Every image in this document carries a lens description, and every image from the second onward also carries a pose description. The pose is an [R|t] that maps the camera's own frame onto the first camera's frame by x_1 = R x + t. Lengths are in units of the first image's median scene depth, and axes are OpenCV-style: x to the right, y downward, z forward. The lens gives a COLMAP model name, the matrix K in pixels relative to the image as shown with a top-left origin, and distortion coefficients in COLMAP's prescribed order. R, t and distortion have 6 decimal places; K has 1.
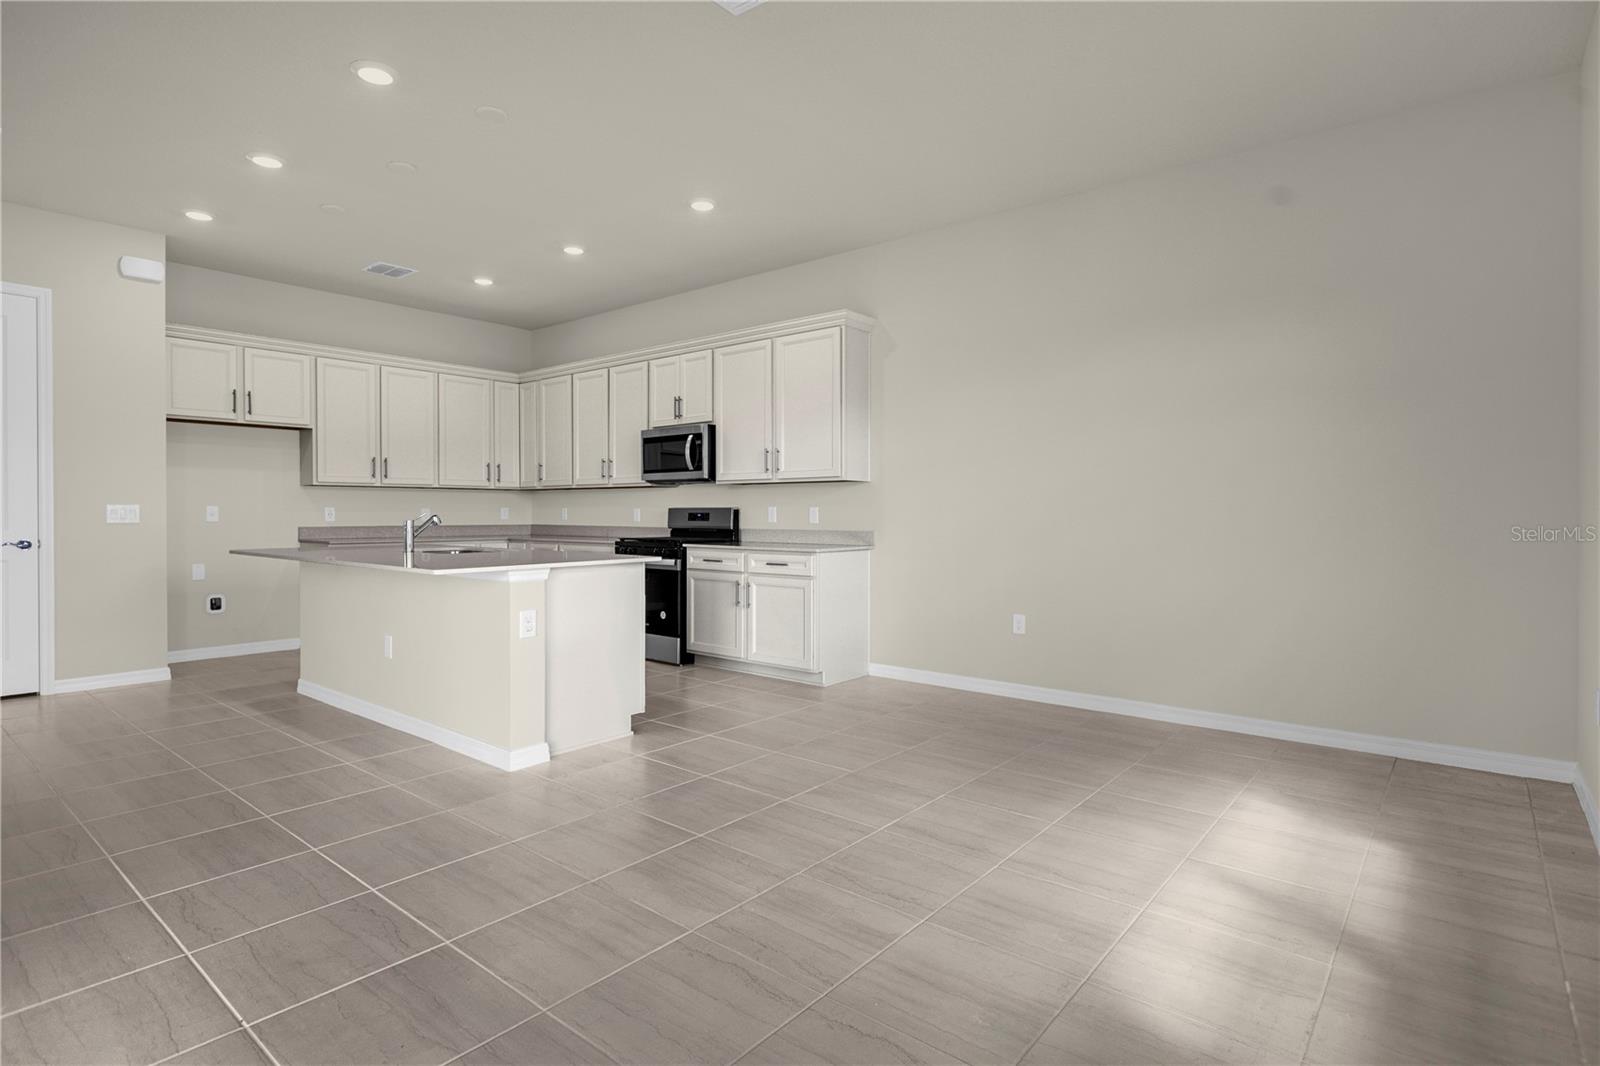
lens RADIAL K [[808.3, 0, 806.4], [0, 808.3, 528.4], [0, 0, 1]] dist [0.004041, 0.000323]
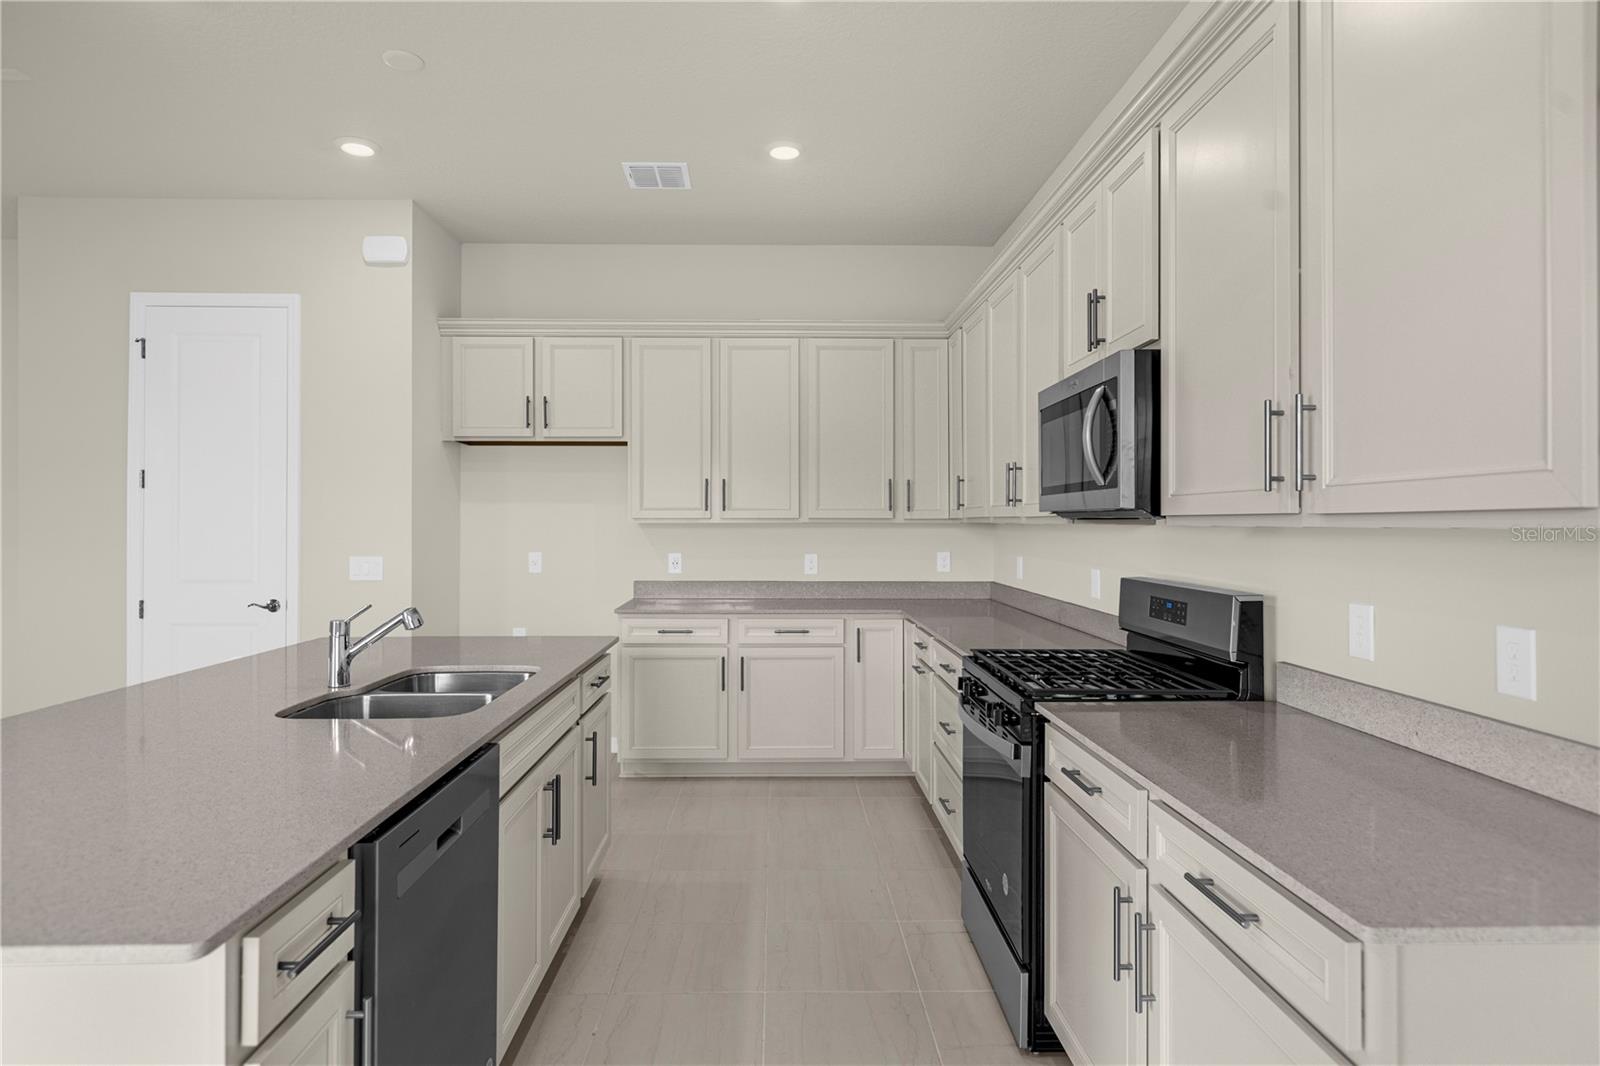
lens RADIAL K [[891.4, 0, 806.7], [0, 891.4, 516.2], [0, 0, 1]] dist [0.006244, 0.000024]
pose [[0.657393, -0.005402, -0.753528, 0.067237], [-0.013334, 0.999734, -0.018801, -0.049425], [0.753430, 0.022407, 0.657147, 0.643979]]
